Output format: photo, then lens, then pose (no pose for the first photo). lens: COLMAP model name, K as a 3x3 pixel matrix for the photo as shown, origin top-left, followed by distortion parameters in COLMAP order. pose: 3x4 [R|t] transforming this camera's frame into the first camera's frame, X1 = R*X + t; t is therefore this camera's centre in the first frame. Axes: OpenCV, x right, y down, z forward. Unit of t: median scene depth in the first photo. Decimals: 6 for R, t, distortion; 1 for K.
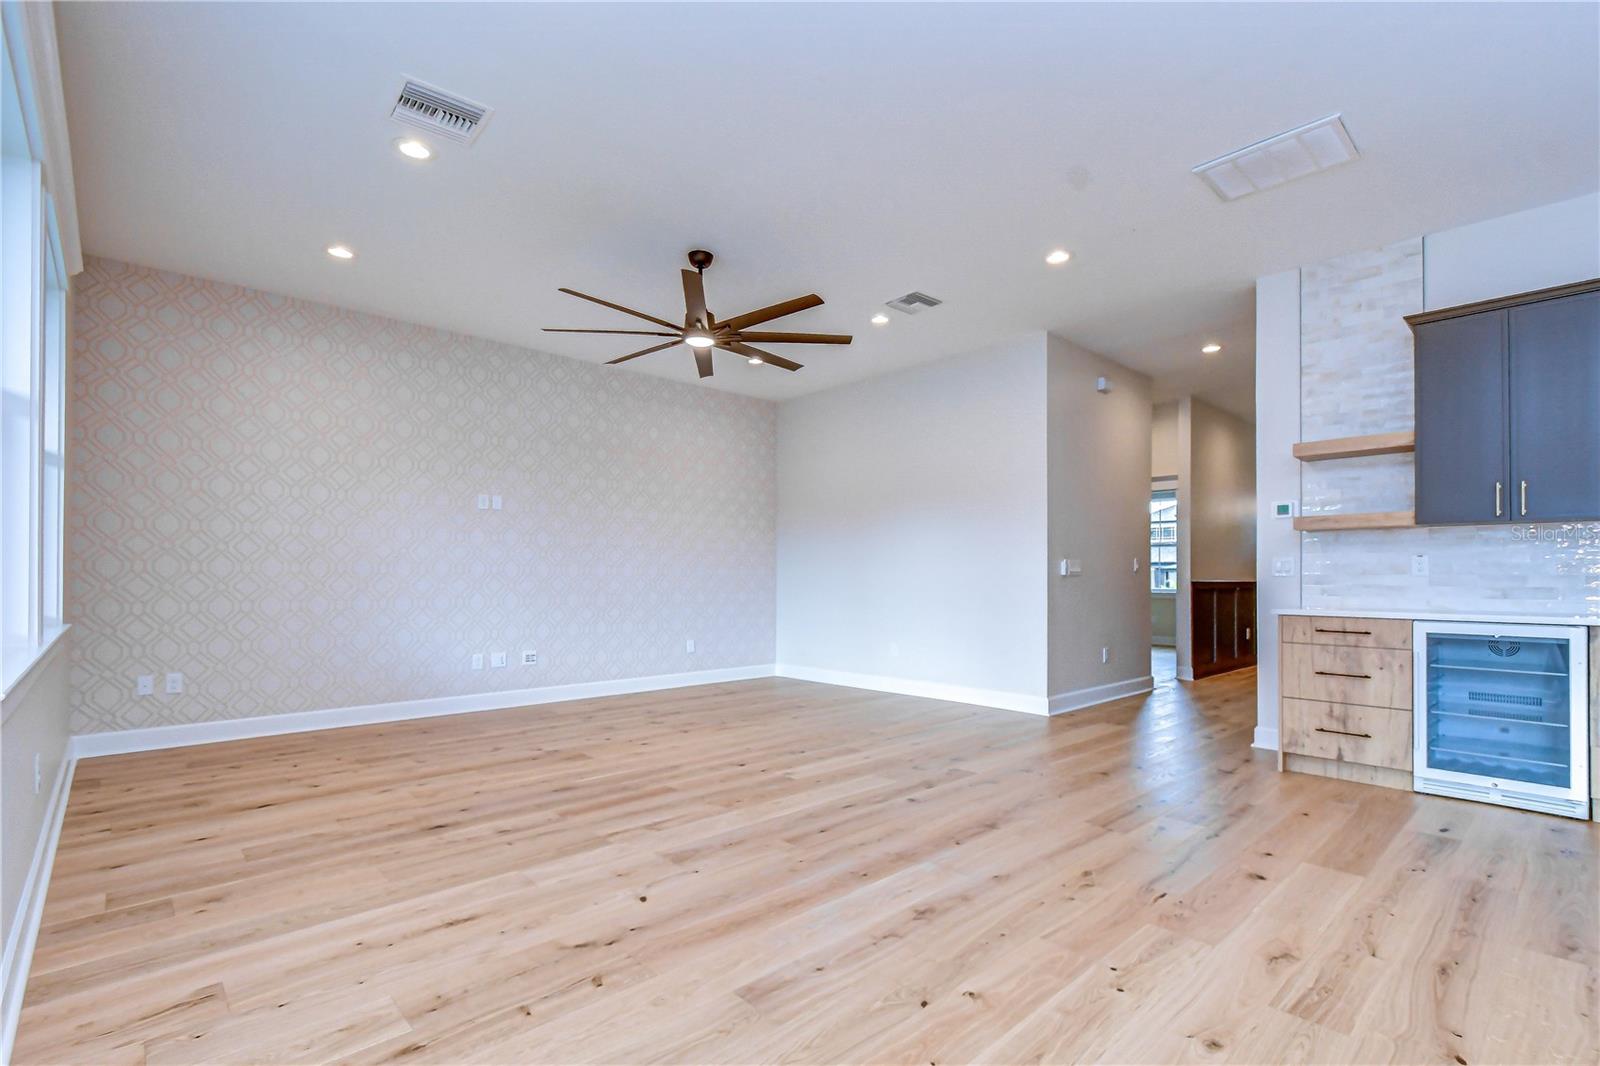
lens RADIAL K [[738.4, 0, 811.4], [0, 738.4, 569.4], [0, 0, 1]] dist [0.002513, 0.000037]
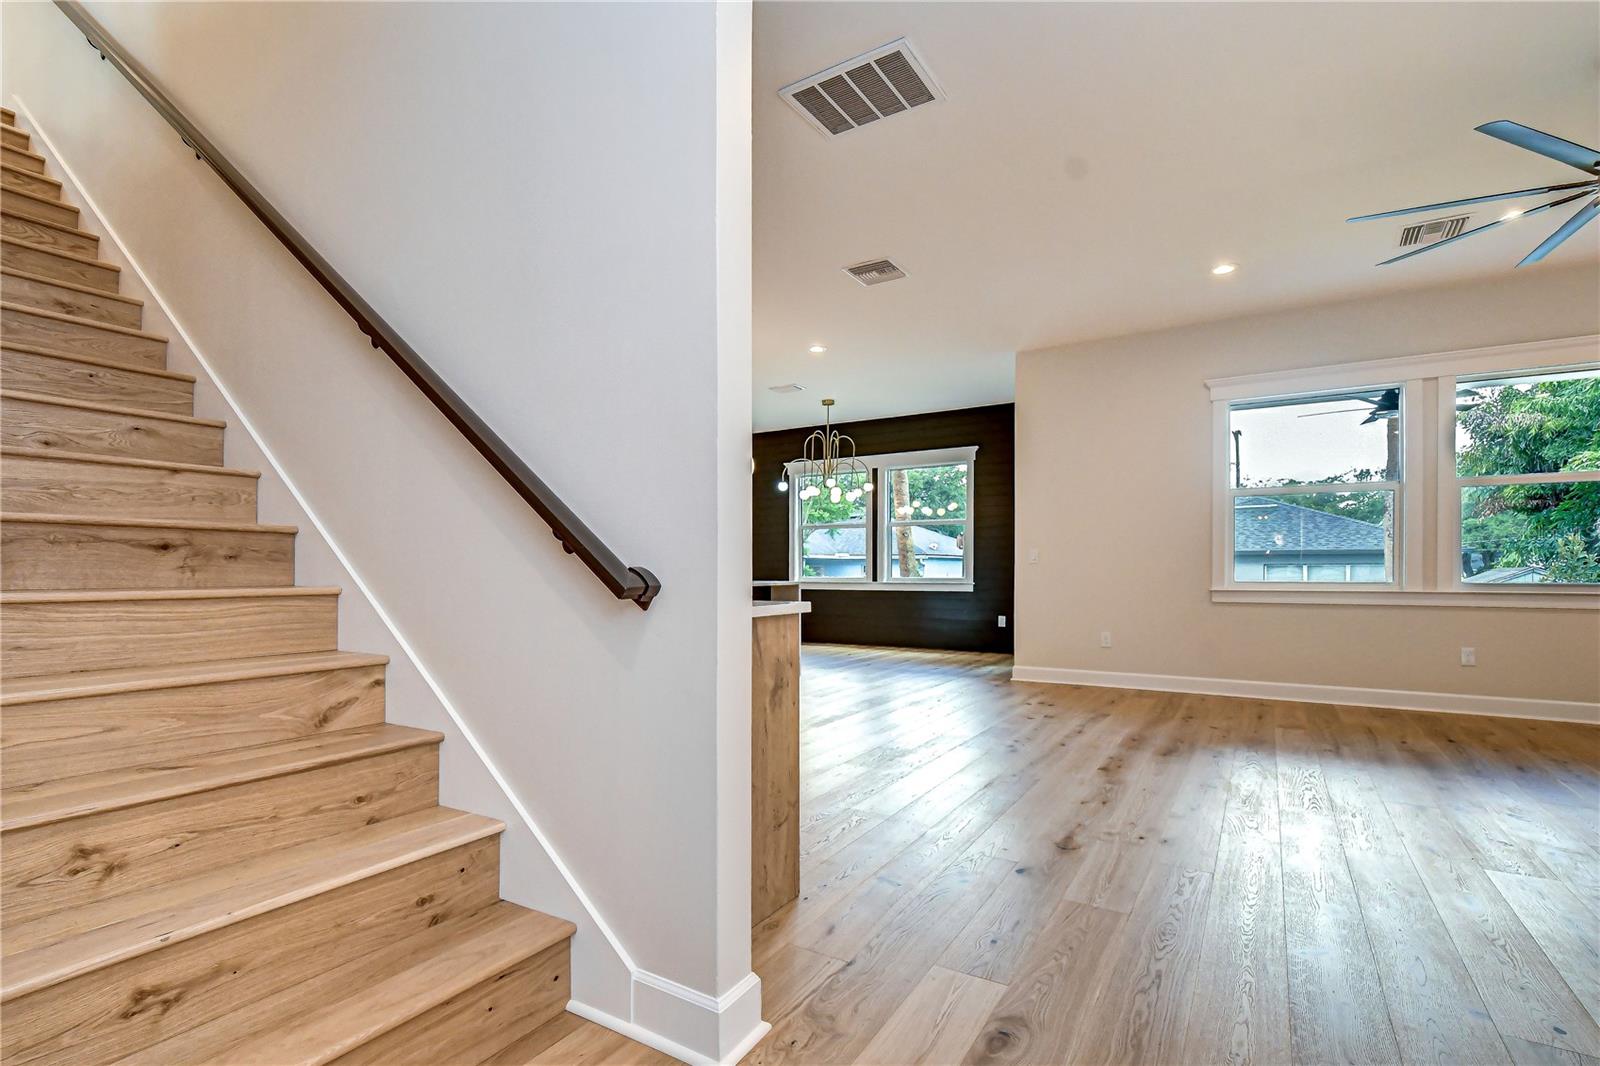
lens RADIAL K [[764.1, 0, 842.8], [0, 764.1, 573.9], [0, 0, 1]] dist [-0.000067, -0.000428]
pose [[-0.952592, 0.000239, -0.304251, 0.797306], [0.002079, 0.999981, -0.005723, 0.037409], [0.304244, -0.006084, -0.952575, 1.602423]]
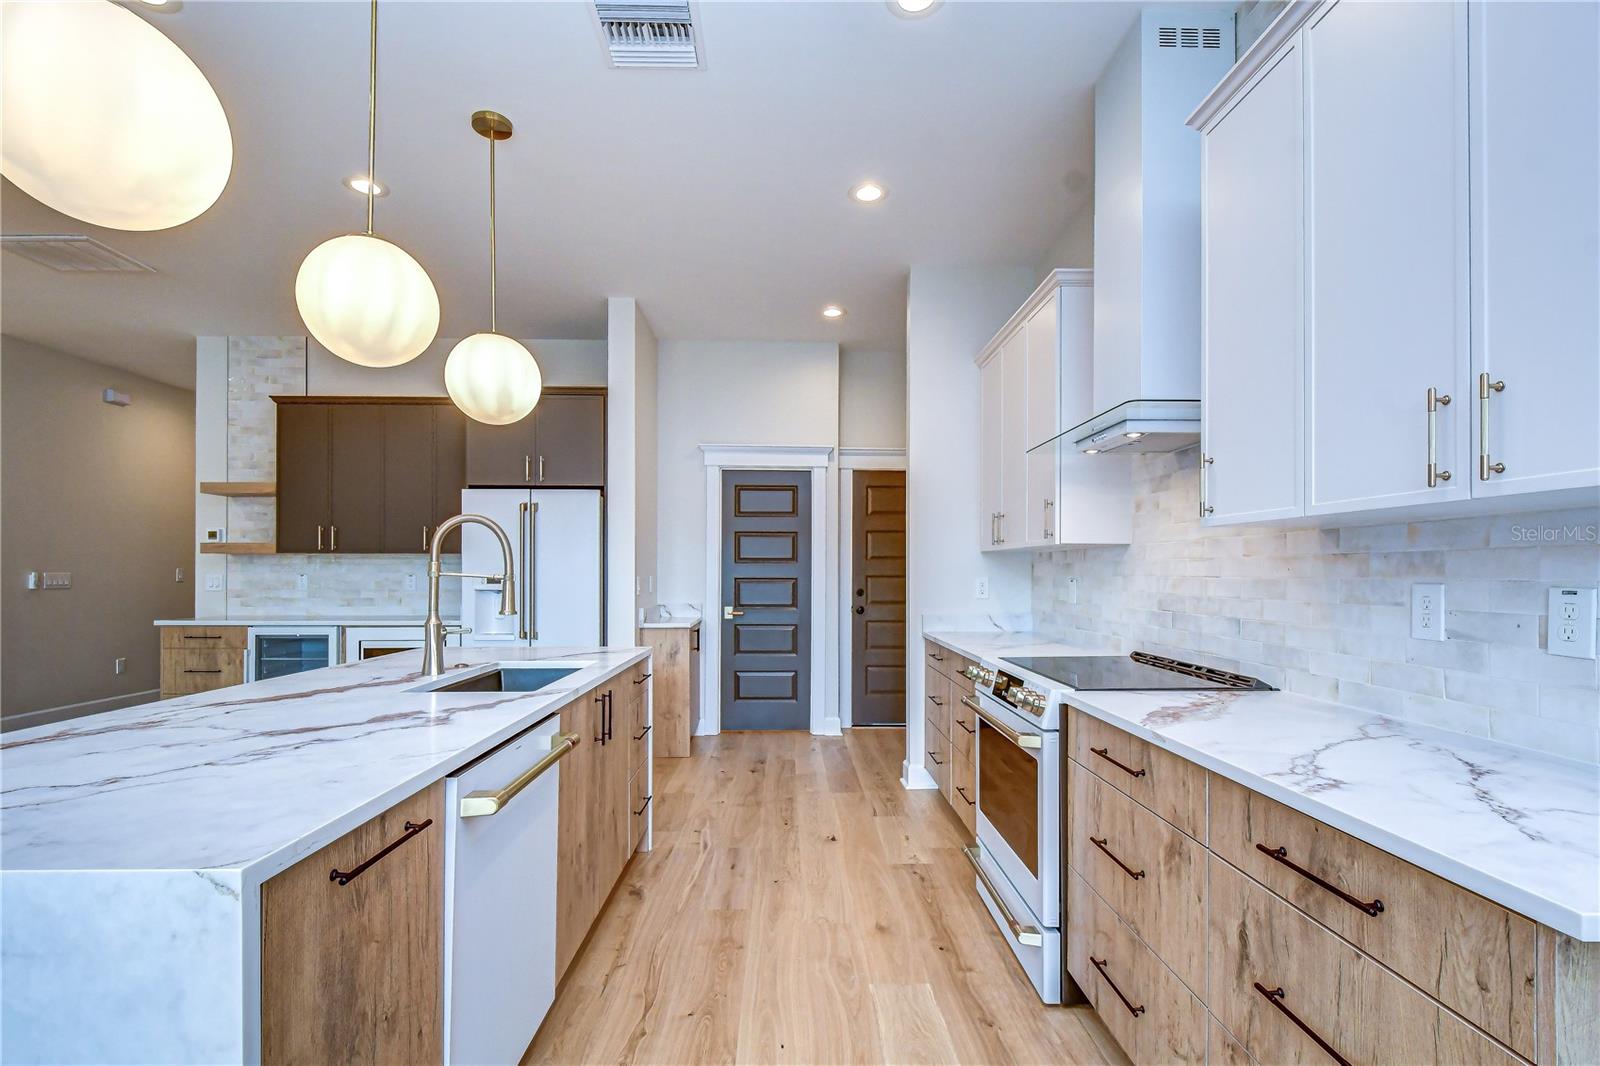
lens RADIAL K [[729.0, 0, 797.0], [0, 729.0, 569.2], [0, 0, 1]] dist [0.000322, -0.000832]
pose [[0.671059, 0.001335, 0.741403, 0.461886], [-0.008022, 0.999953, 0.005461, -0.045811], [-0.741360, -0.009612, 0.671038, -0.569476]]
